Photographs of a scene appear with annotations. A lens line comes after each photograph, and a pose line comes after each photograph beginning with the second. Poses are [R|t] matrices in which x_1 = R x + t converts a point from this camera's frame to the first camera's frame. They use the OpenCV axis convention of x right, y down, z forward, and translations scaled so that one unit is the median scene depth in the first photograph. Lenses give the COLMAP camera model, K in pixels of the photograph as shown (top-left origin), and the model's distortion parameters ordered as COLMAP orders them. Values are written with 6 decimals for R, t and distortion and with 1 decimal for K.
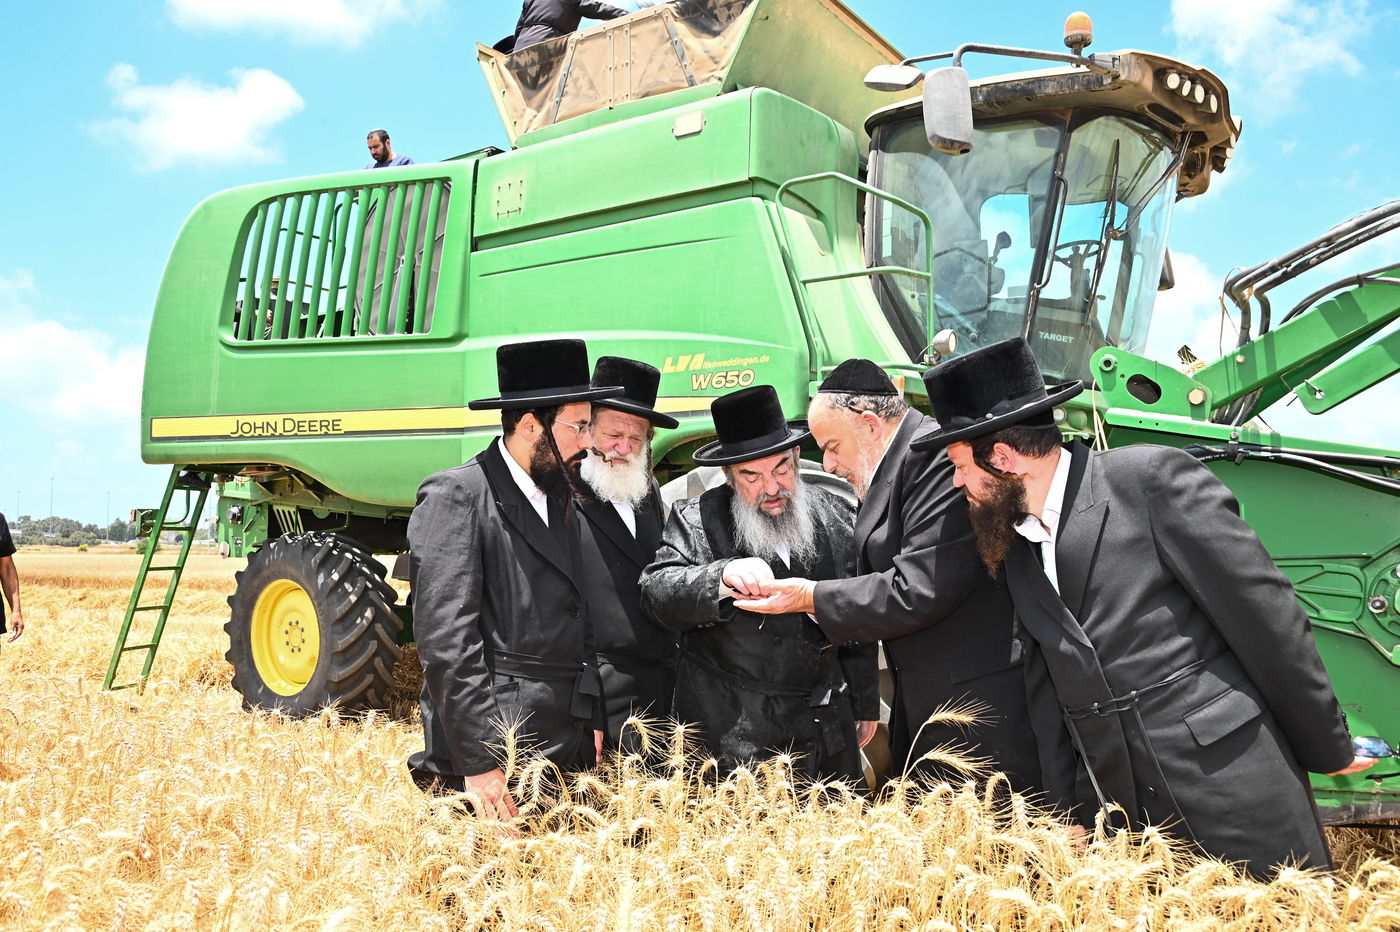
lens RADIAL K [[1121.2, 0, 694.3], [0, 1121.2, 477.1], [0, 0, 1]] dist [-0.144208, 0.070164]
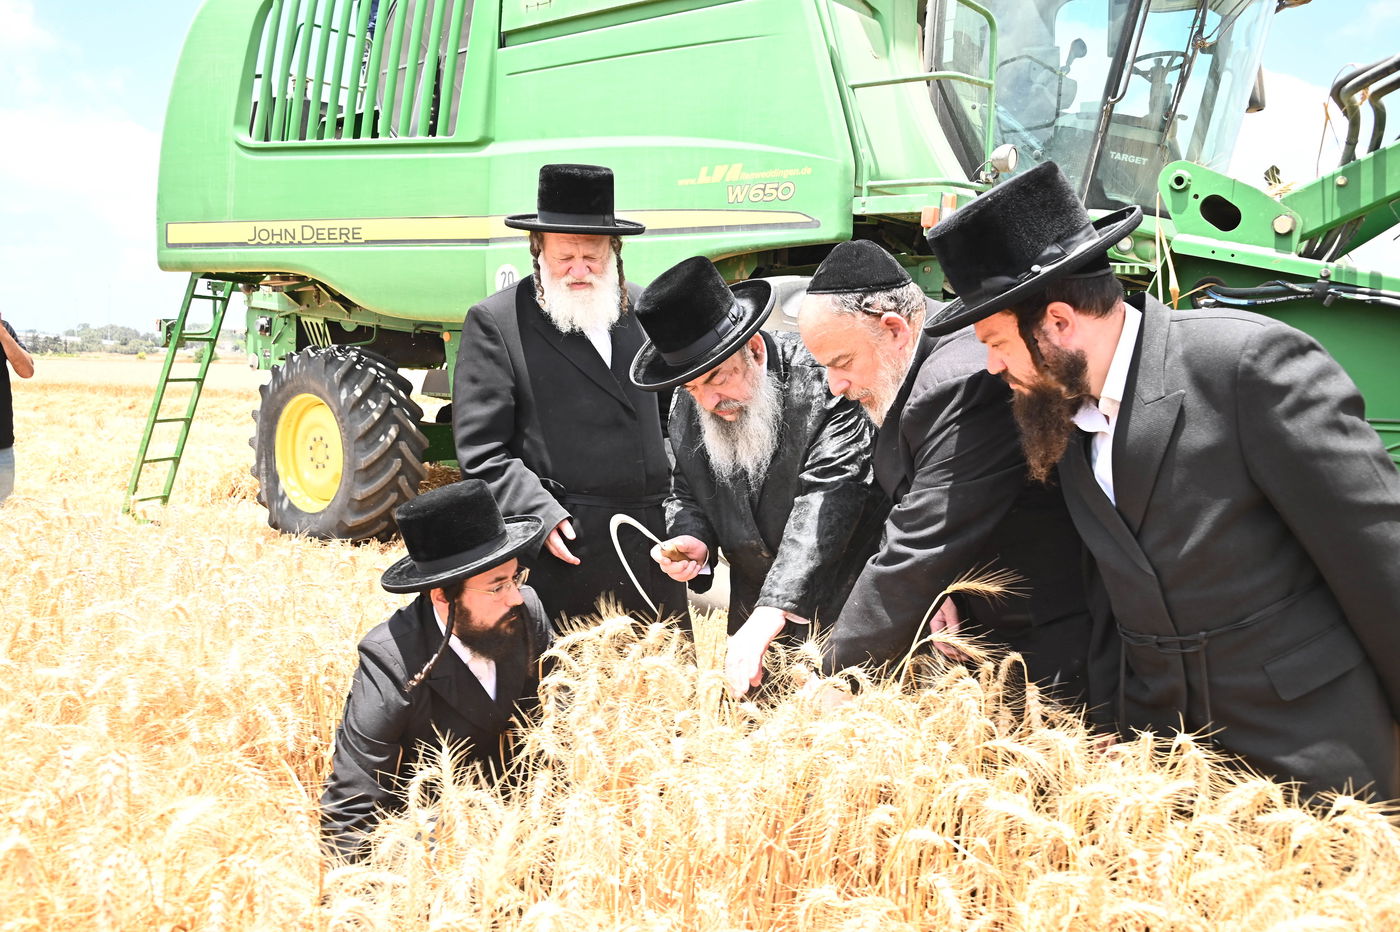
lens RADIAL K [[1129.2, 0, 702.2], [0, 1129.2, 473.3], [0, 0, 1]] dist [-0.143615, 0.079372]
pose [[0.998573, 0.036040, -0.039401, 0.019726], [-0.029493, 0.987367, 0.155684, -0.000555], [0.044514, -0.154300, 0.987021, 0.046241]]
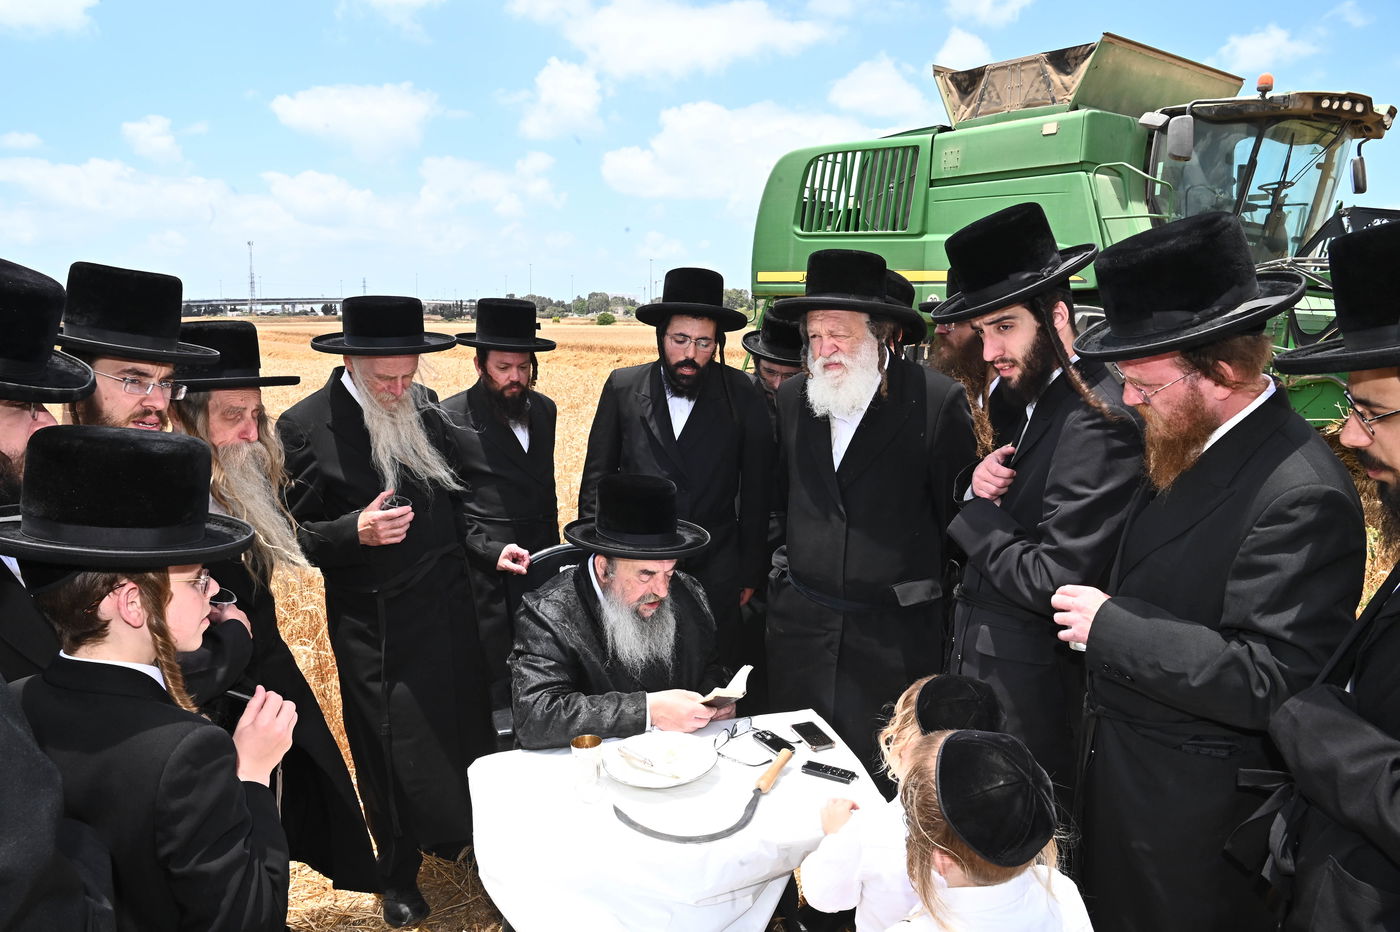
lens RADIAL K [[956.2, 0, 705.5], [0, 956.2, 434.8], [0, 0, 1]] dist [-0.047115, -0.004725]
pose [[0.935392, 0.060866, -0.348335, 0.037539], [0.002091, 0.984106, 0.177571, -0.082207], [0.353607, -0.166827, 0.920397, -0.781900]]
